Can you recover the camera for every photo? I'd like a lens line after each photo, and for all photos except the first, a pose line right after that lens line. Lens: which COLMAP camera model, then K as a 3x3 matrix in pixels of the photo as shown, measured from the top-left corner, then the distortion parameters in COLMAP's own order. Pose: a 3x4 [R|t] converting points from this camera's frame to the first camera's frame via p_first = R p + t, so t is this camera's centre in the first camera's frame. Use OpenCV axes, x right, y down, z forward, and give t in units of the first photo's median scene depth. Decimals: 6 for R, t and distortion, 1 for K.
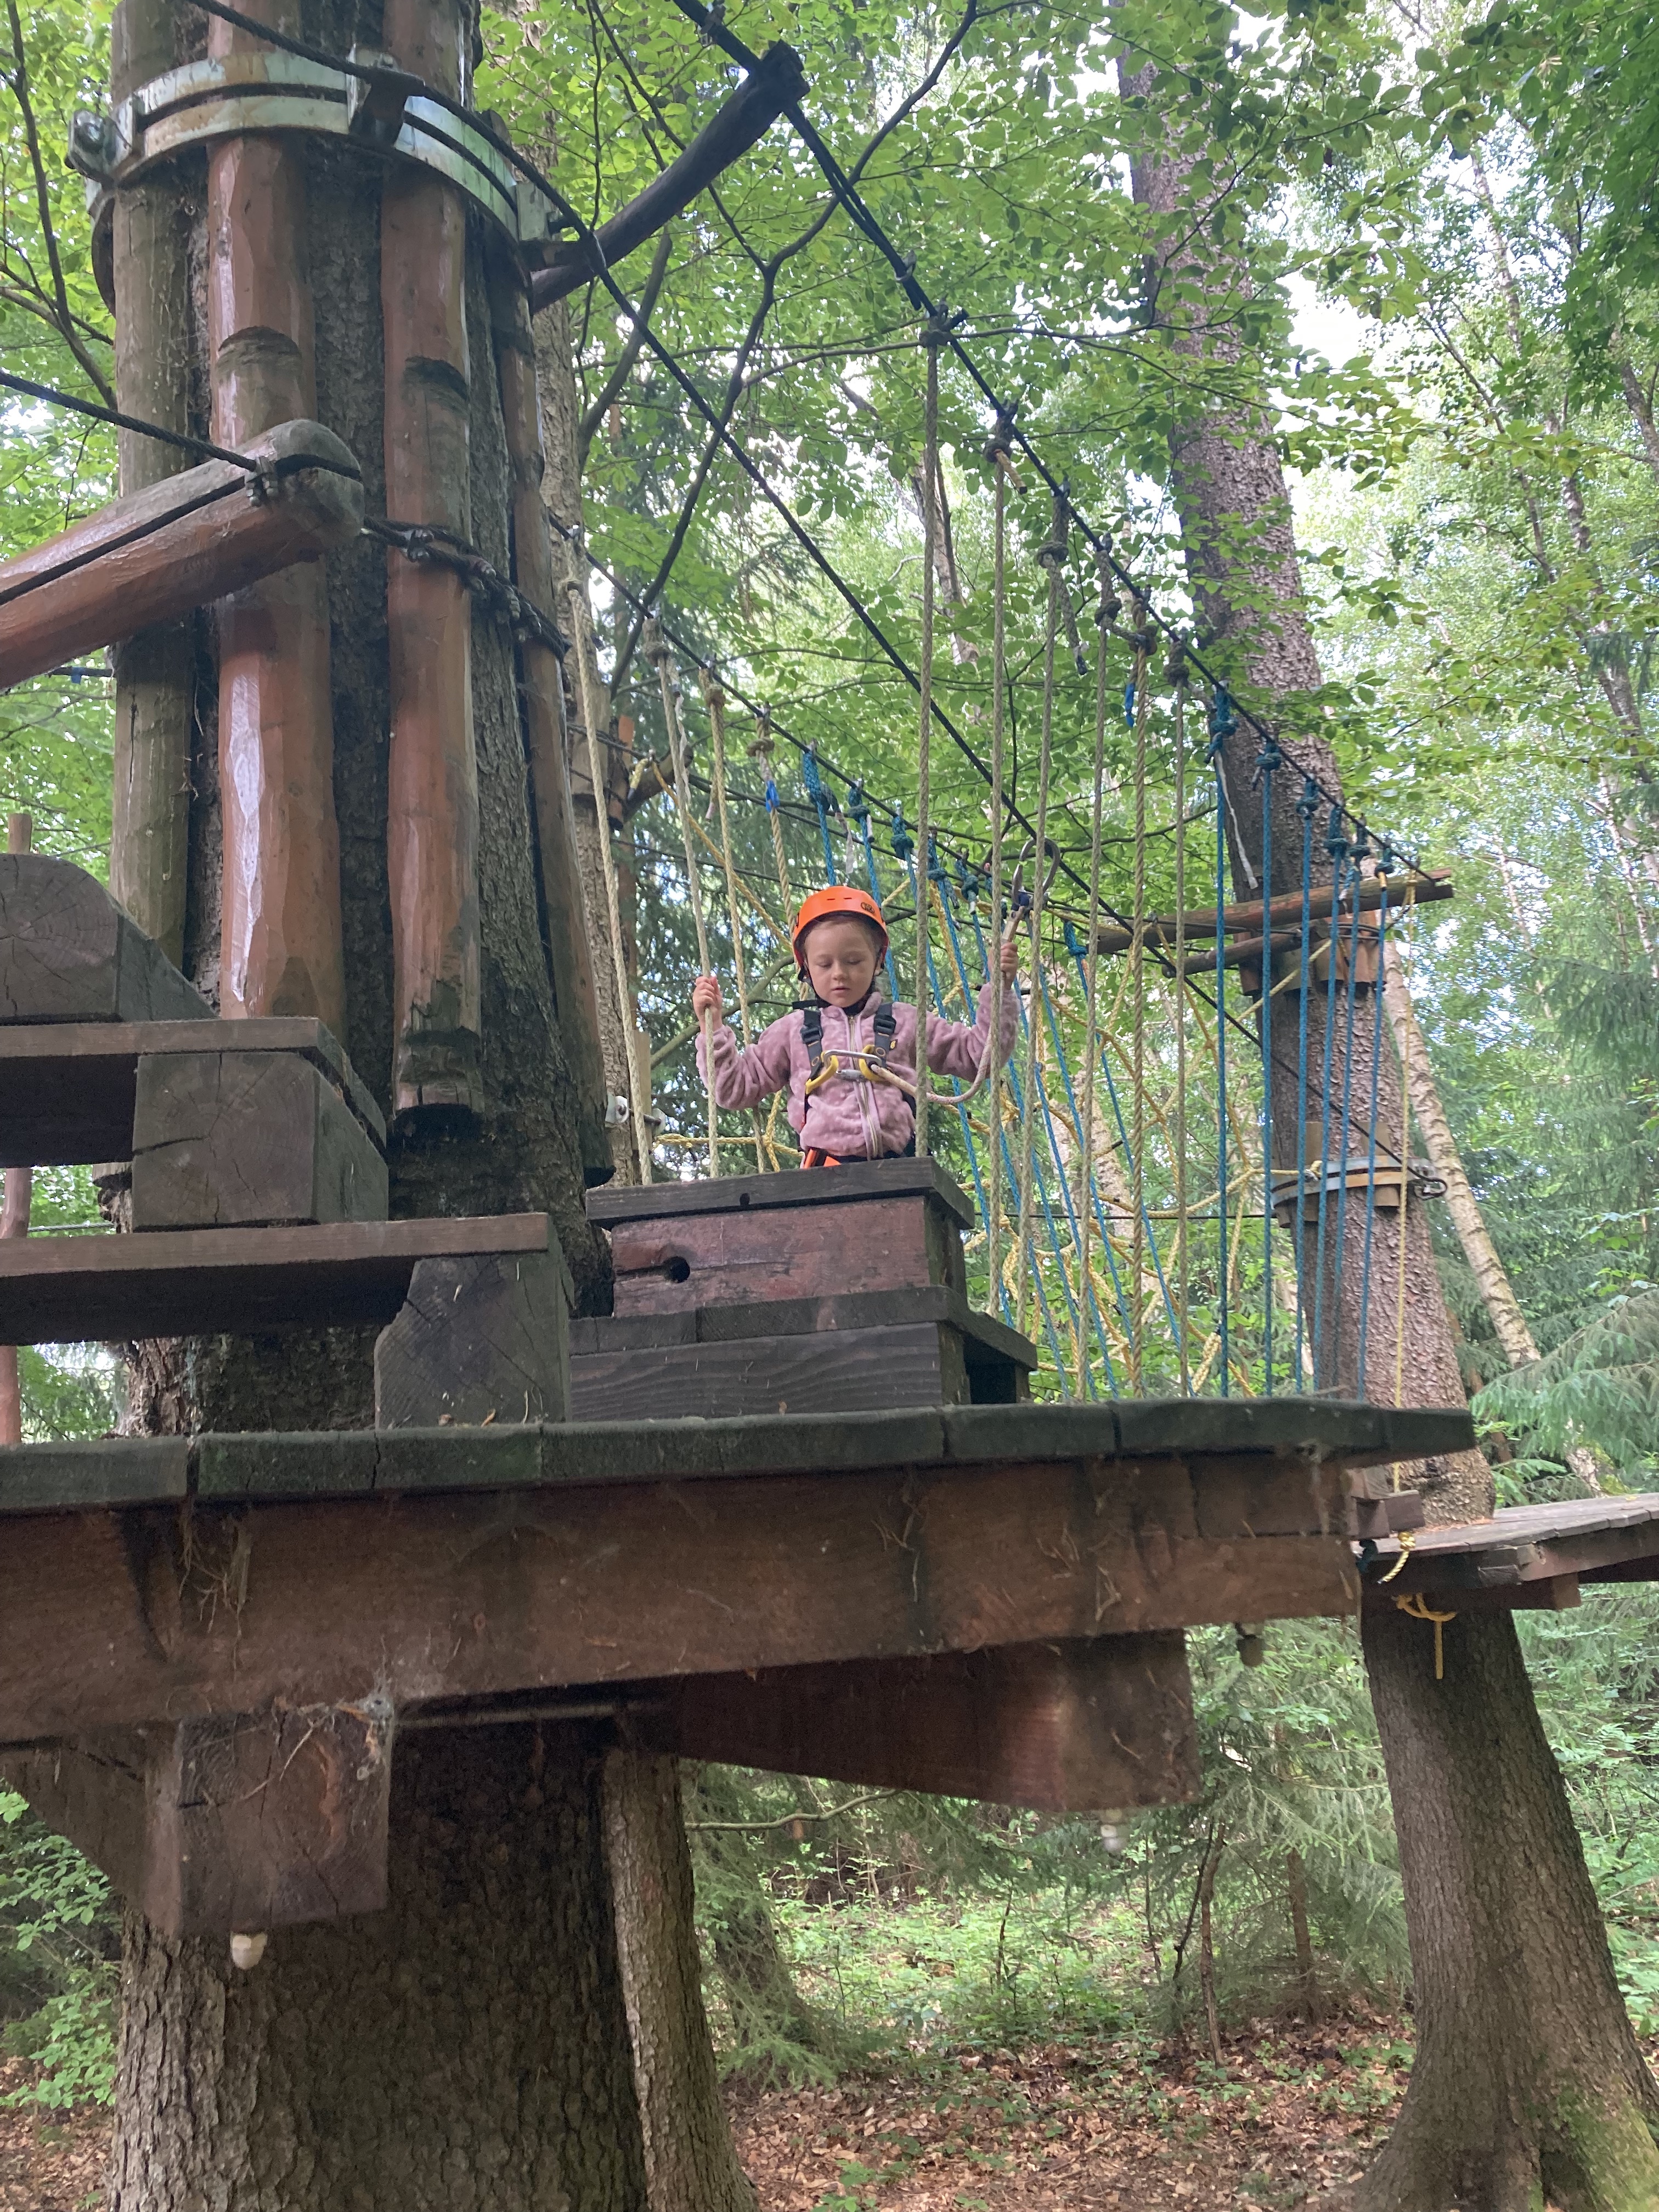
lens RADIAL K [[1814.0, 0, 829.5], [0, 1814.0, 1106.0], [0, 0, 1]] dist [0.055608, -0.059339]
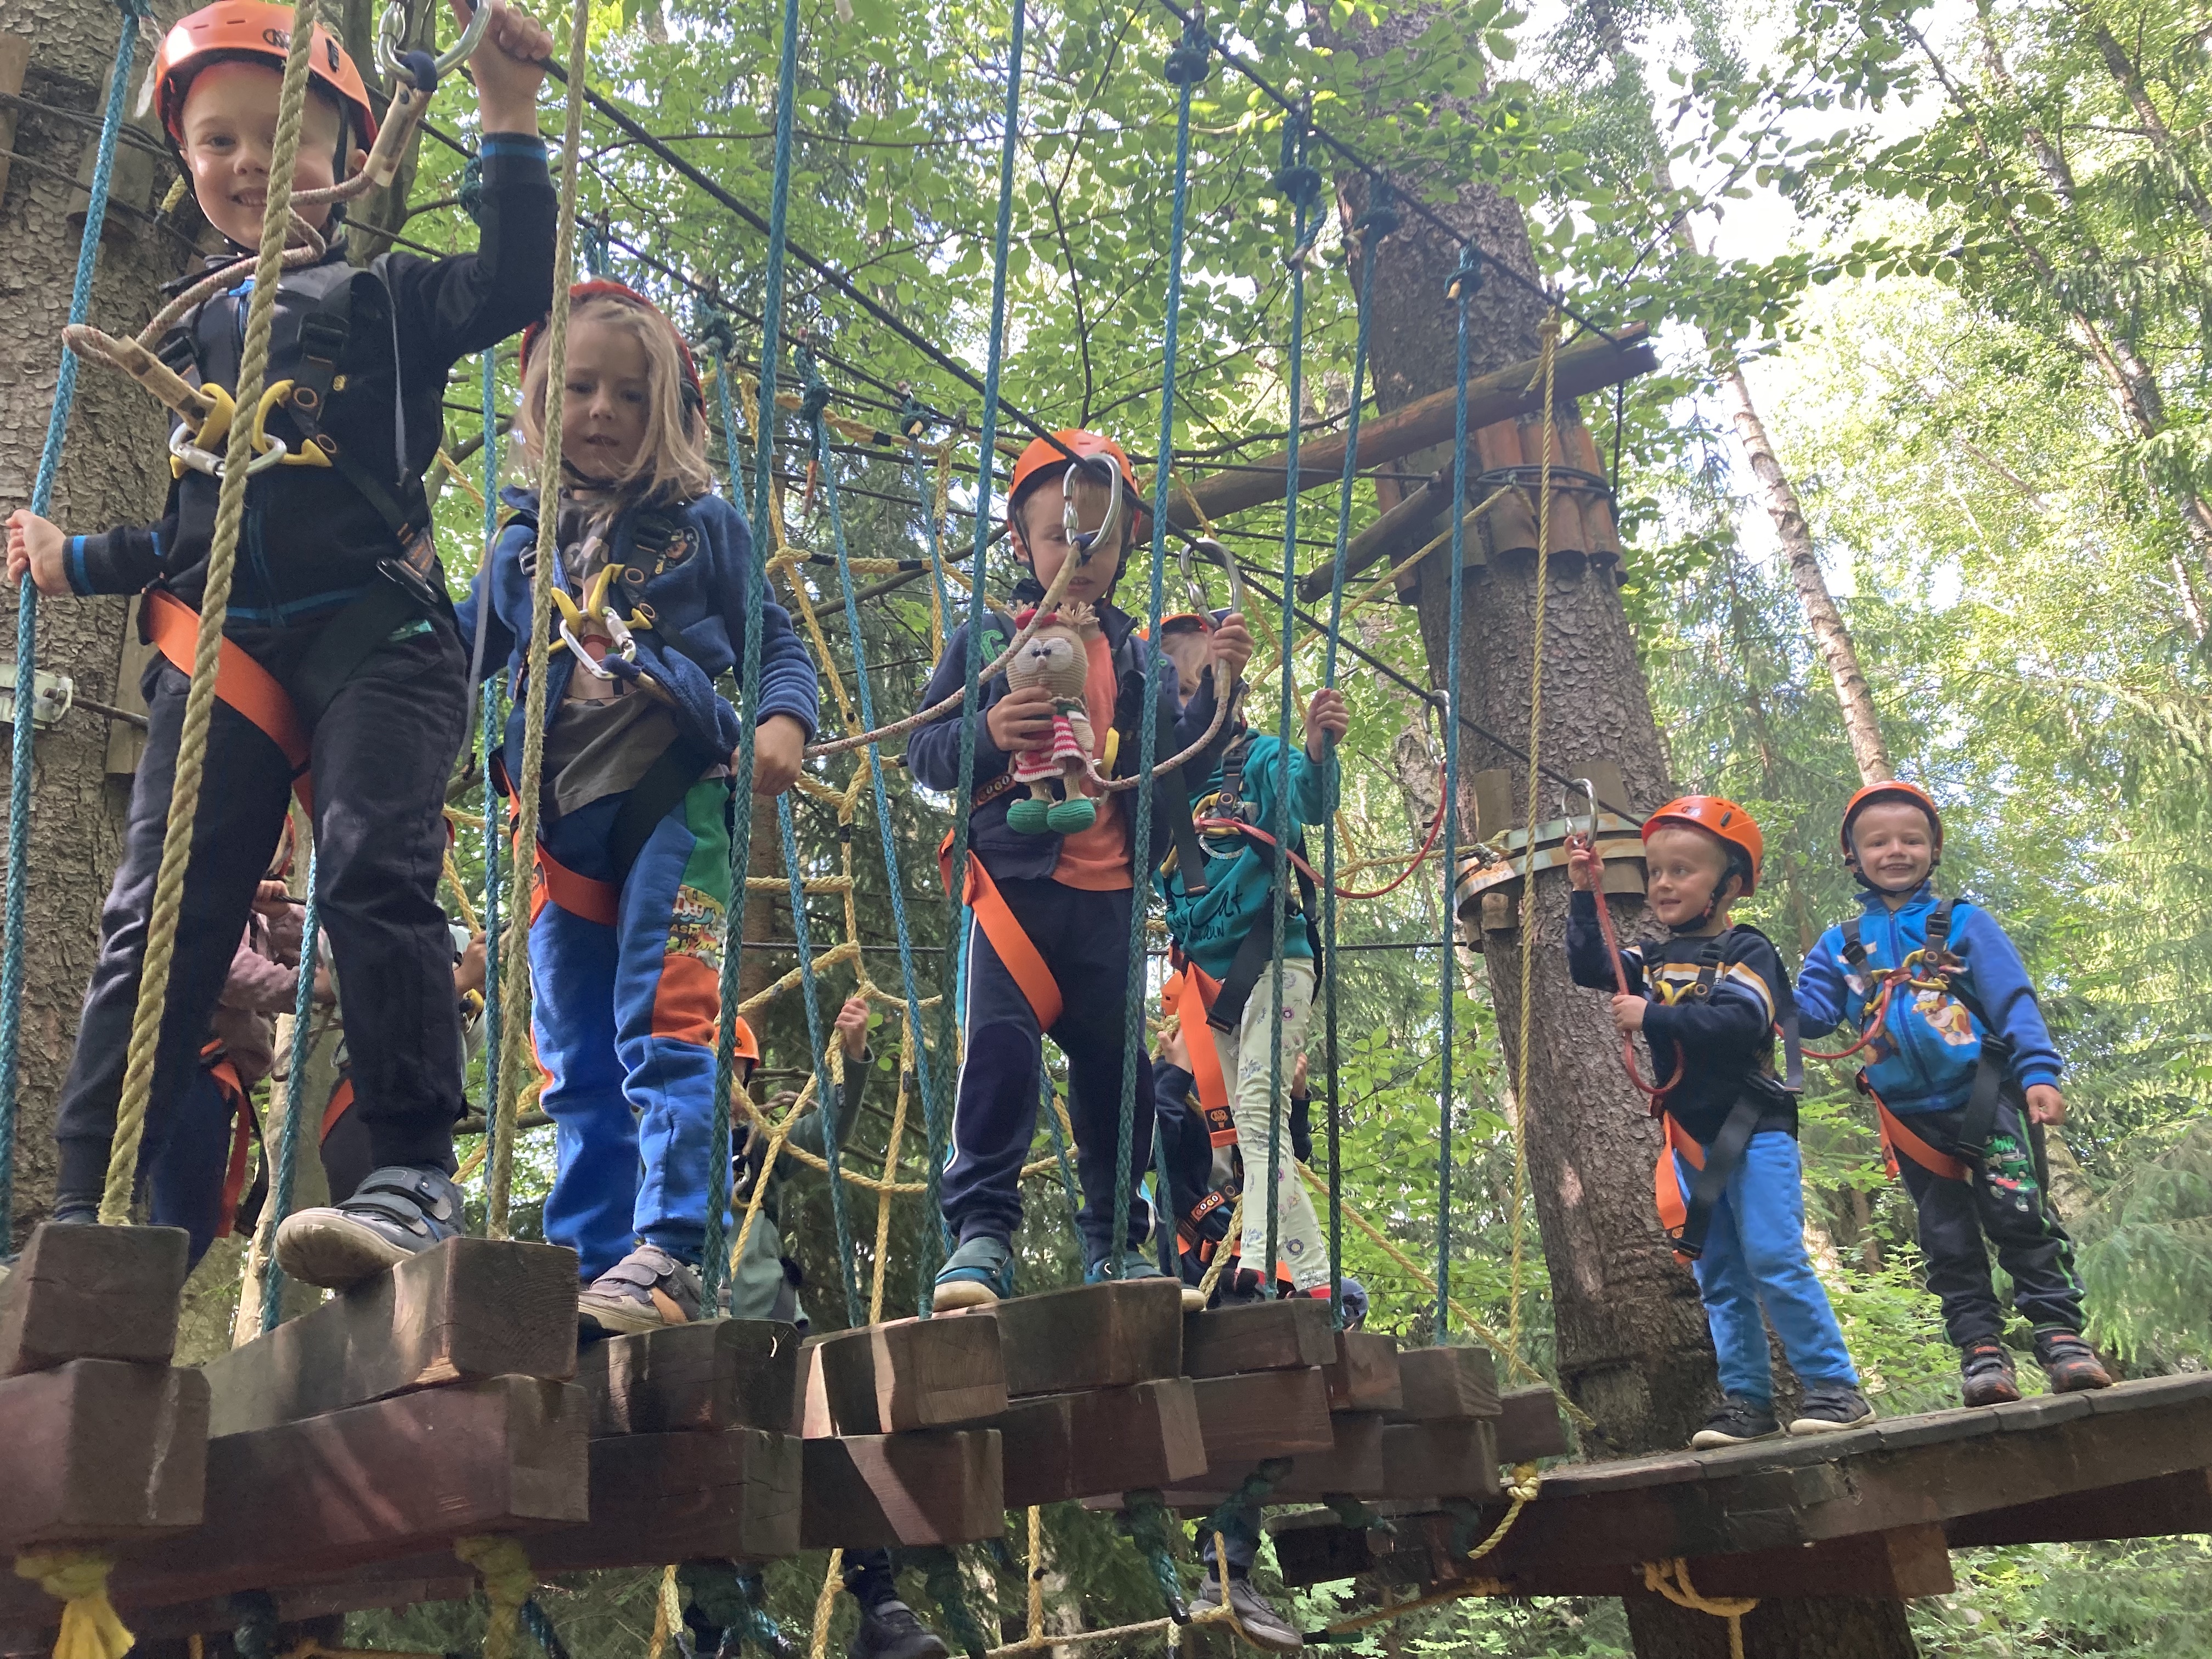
lens RADIAL K [[1816.2, 0, 1106.0], [0, 1816.2, 829.5], [0, 0, 1]] dist [0.045200, -0.015698]
pose [[0.986698, -0.059958, -0.151103, 0.202392], [0.041616, 0.991687, -0.121756, 0.088264], [0.157147, 0.113849, 0.980991, 0.331649]]
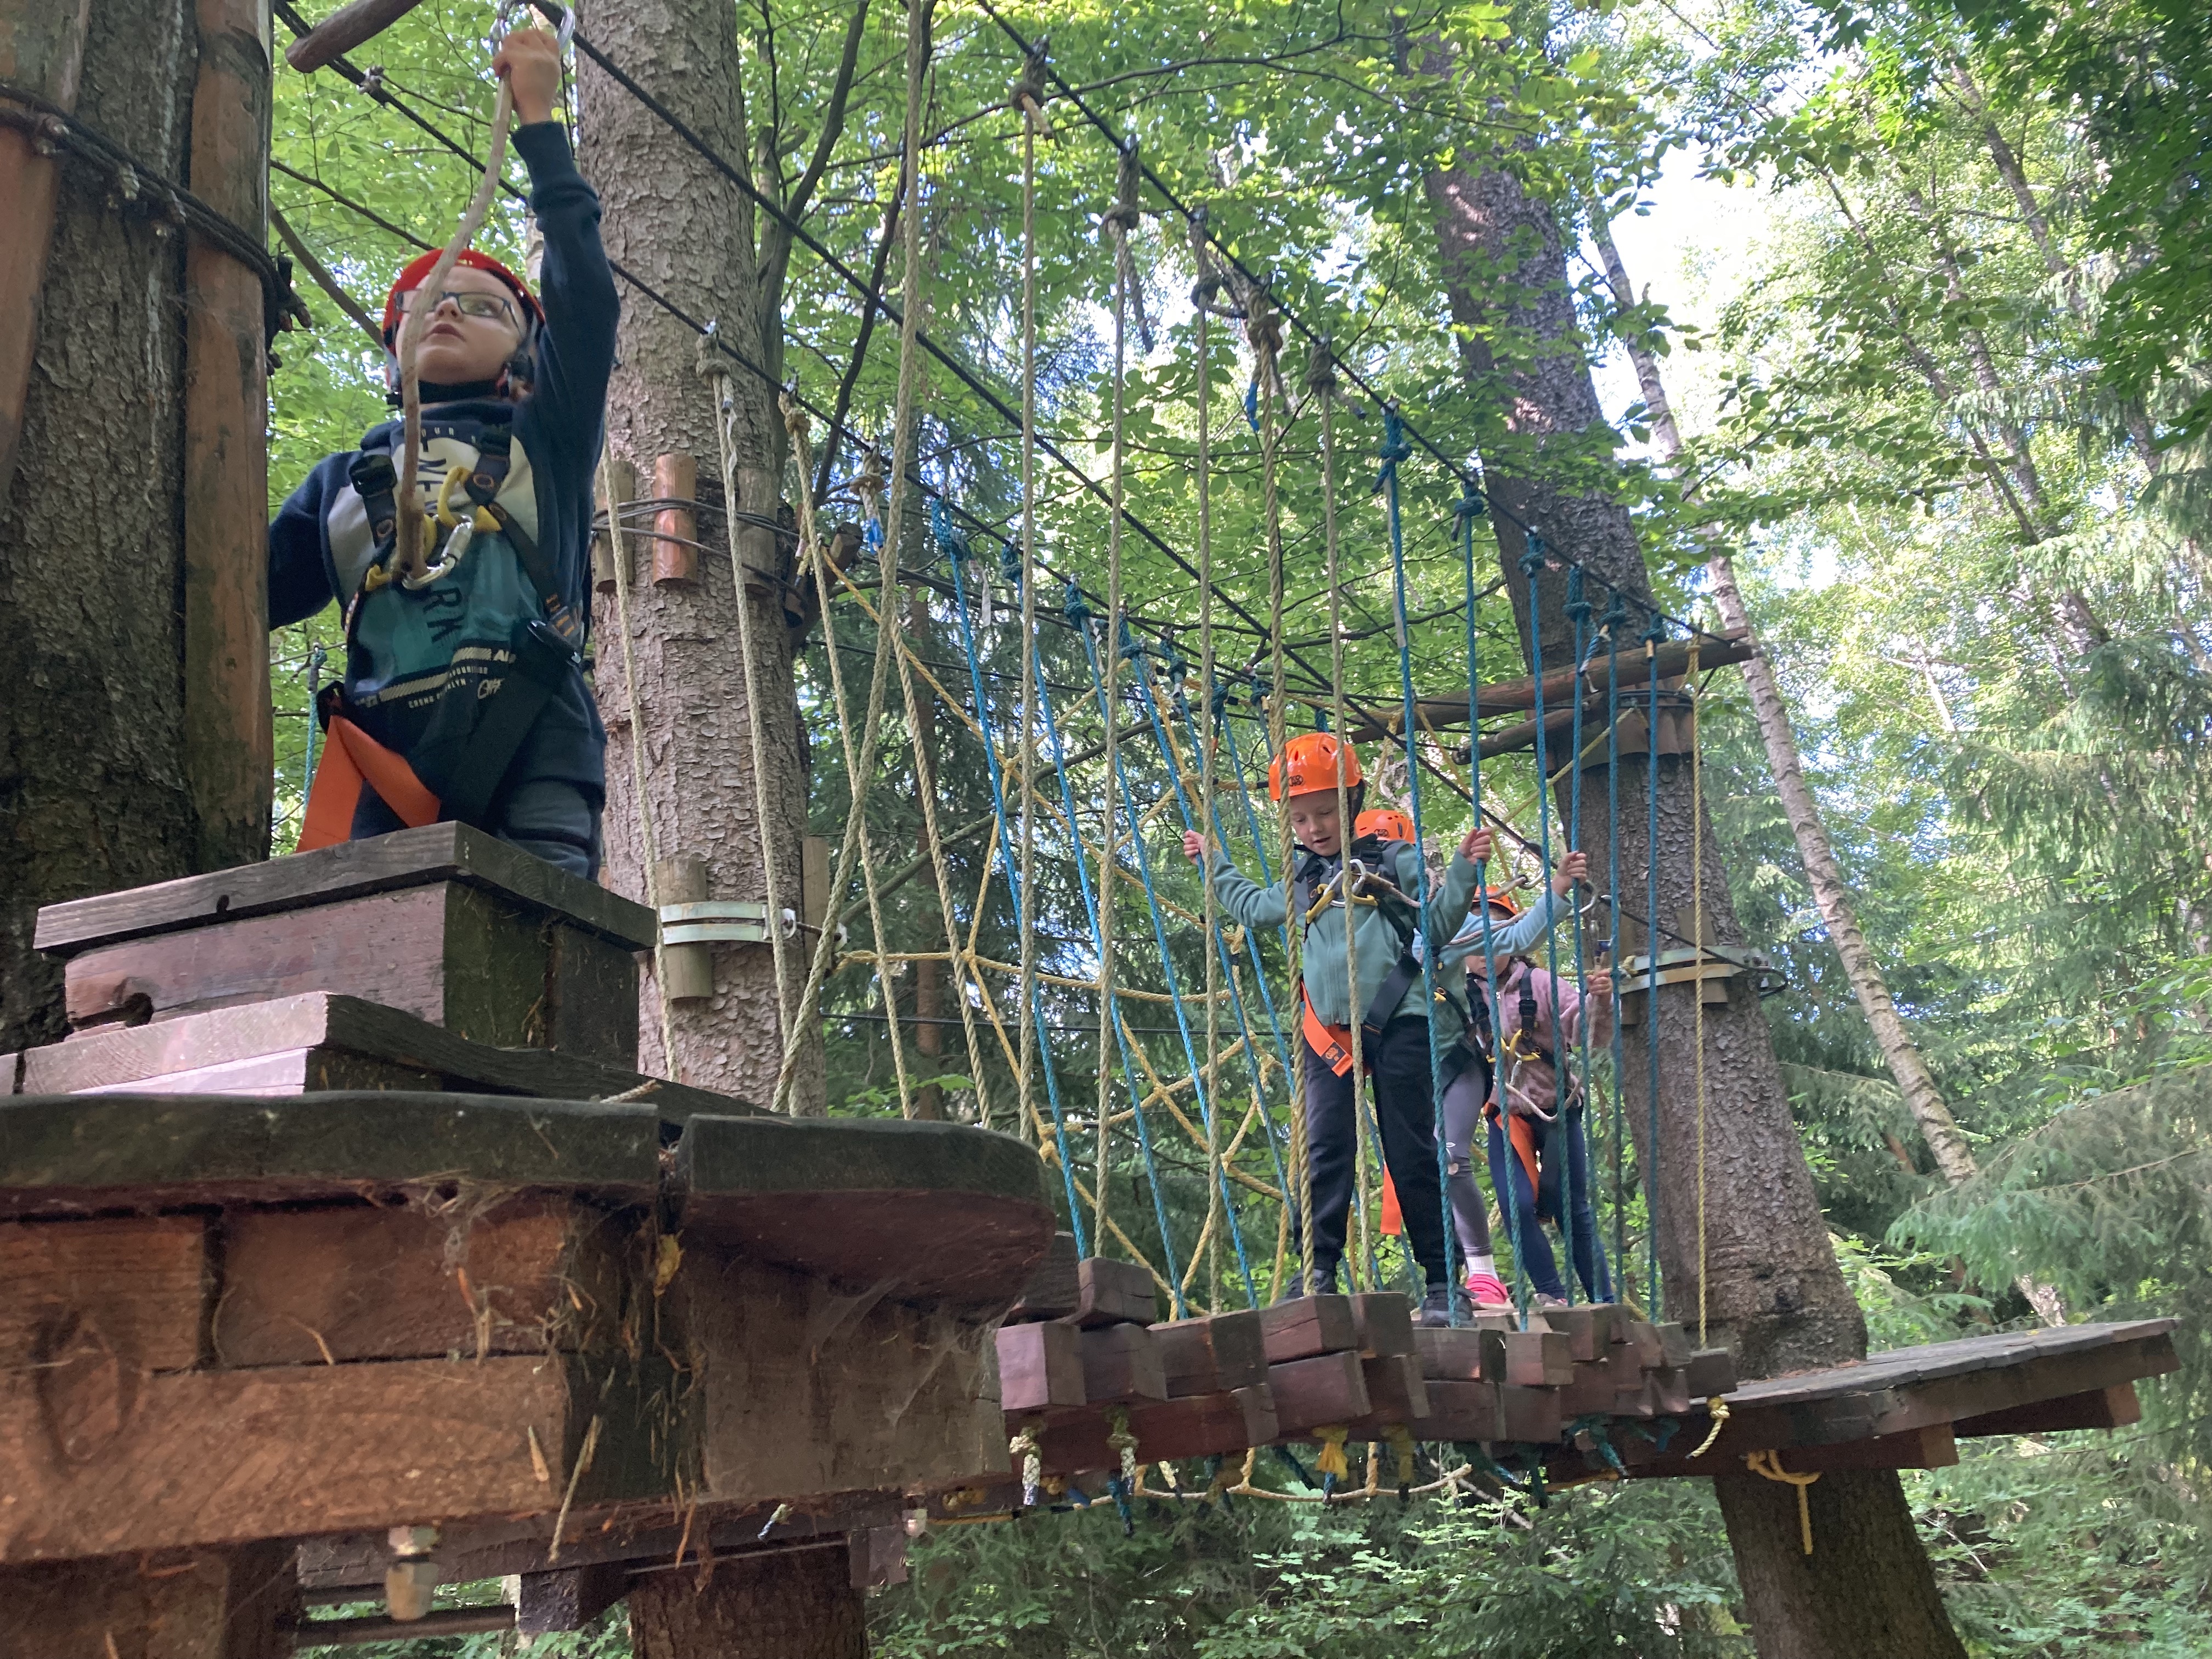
lens RADIAL K [[1814.0, 0, 1106.0], [0, 1814.0, 829.5], [0, 0, 1]] dist [0.055608, -0.059339]
pose [[0.994911, -0.054792, -0.084553, 0.081697], [0.048328, 0.995883, -0.076691, 0.021923], [0.088407, 0.072214, 0.993463, 0.079942]]
